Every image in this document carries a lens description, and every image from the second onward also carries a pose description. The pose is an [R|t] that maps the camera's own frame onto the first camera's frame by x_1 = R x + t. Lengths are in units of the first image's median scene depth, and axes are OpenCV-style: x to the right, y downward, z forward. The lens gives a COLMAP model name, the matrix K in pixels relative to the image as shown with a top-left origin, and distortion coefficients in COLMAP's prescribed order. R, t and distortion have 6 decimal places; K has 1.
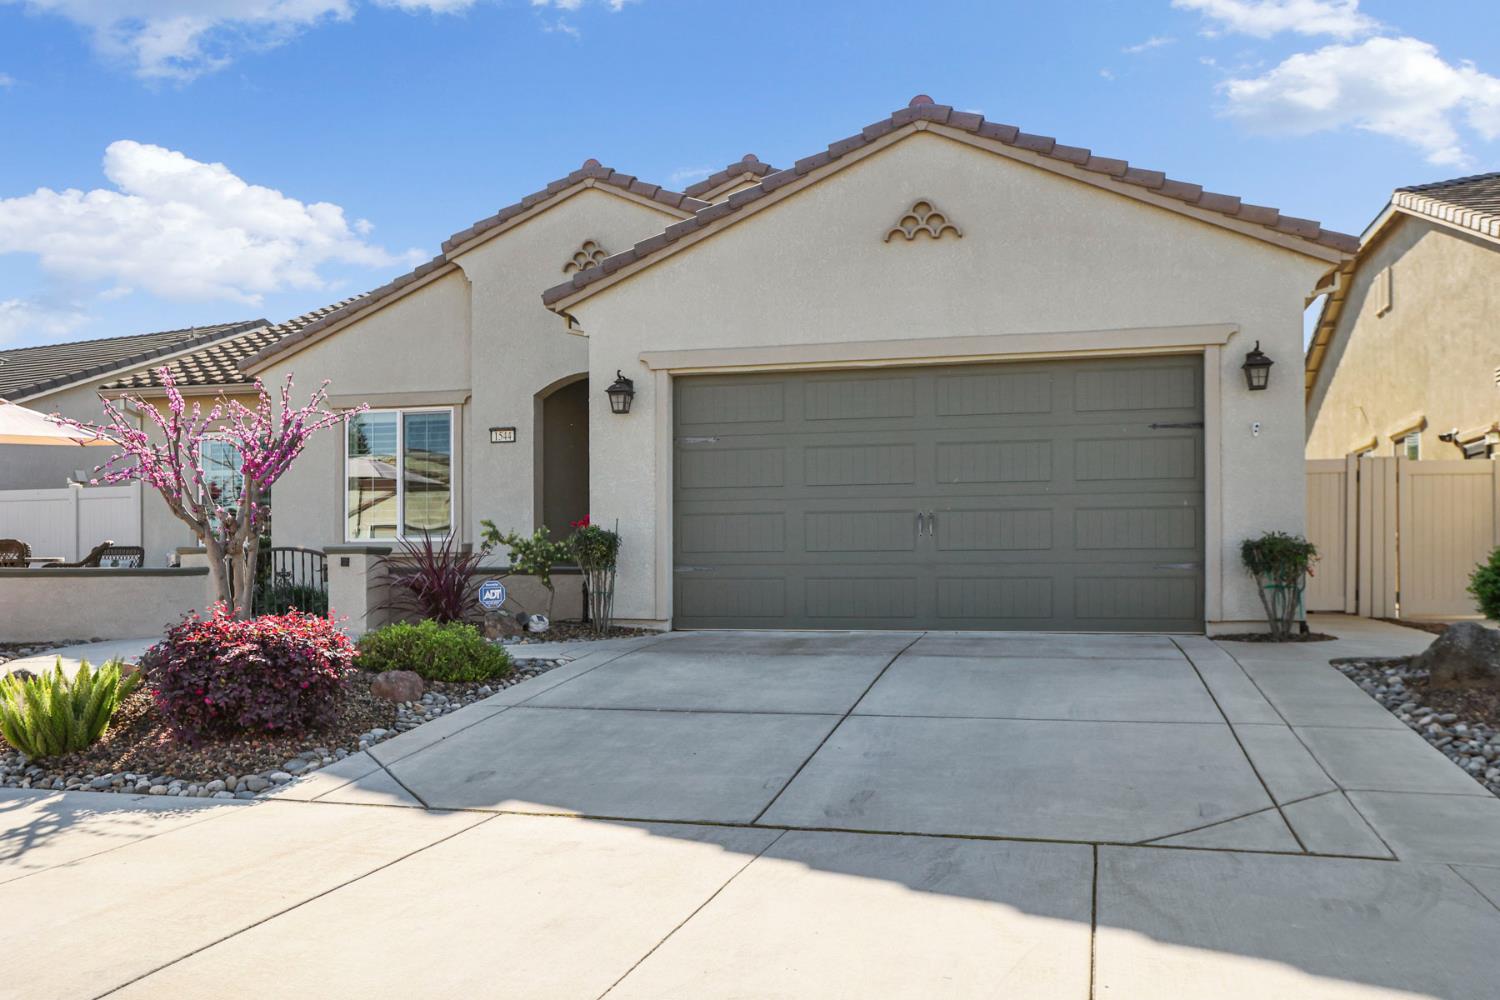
lens RADIAL K [[1232.1, 0, 751.7], [0, 1232.1, 530.1], [0, 0, 1]] dist [-0.024335, 0.004321]
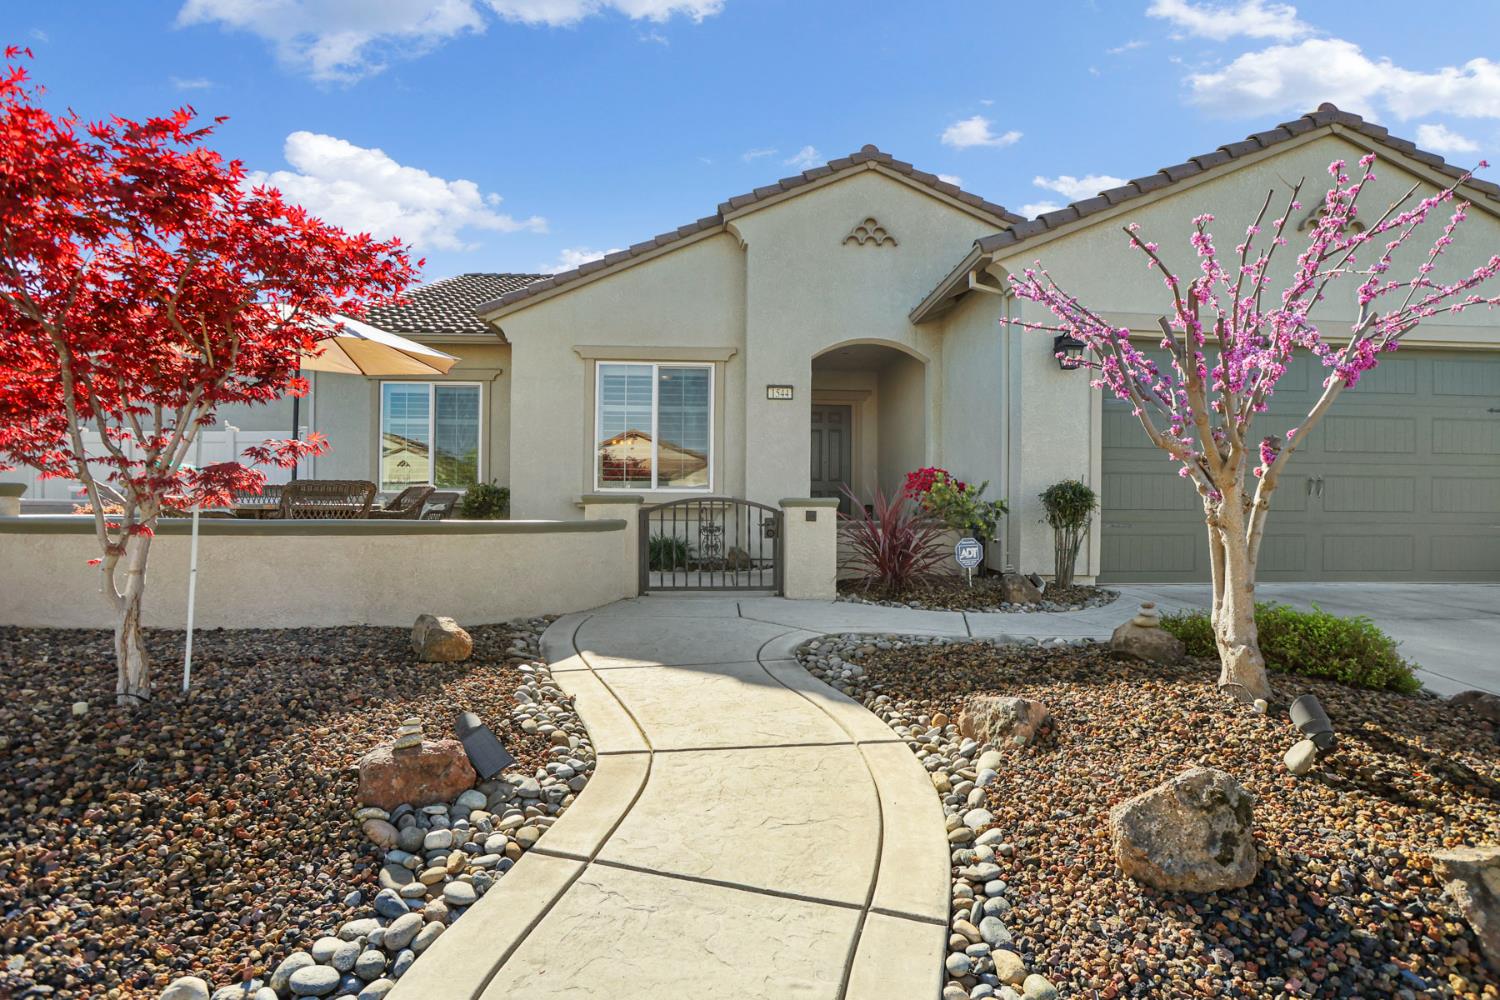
lens RADIAL K [[737.6, 0, 761.7], [0, 737.6, 497.6], [0, 0, 1]] dist [-0.059803, 0.019495]
pose [[0.951517, 0.017654, 0.307088, -0.515888], [-0.020992, 0.999751, 0.007570, 0.009712], [-0.306878, -0.013649, 0.951651, 0.514309]]
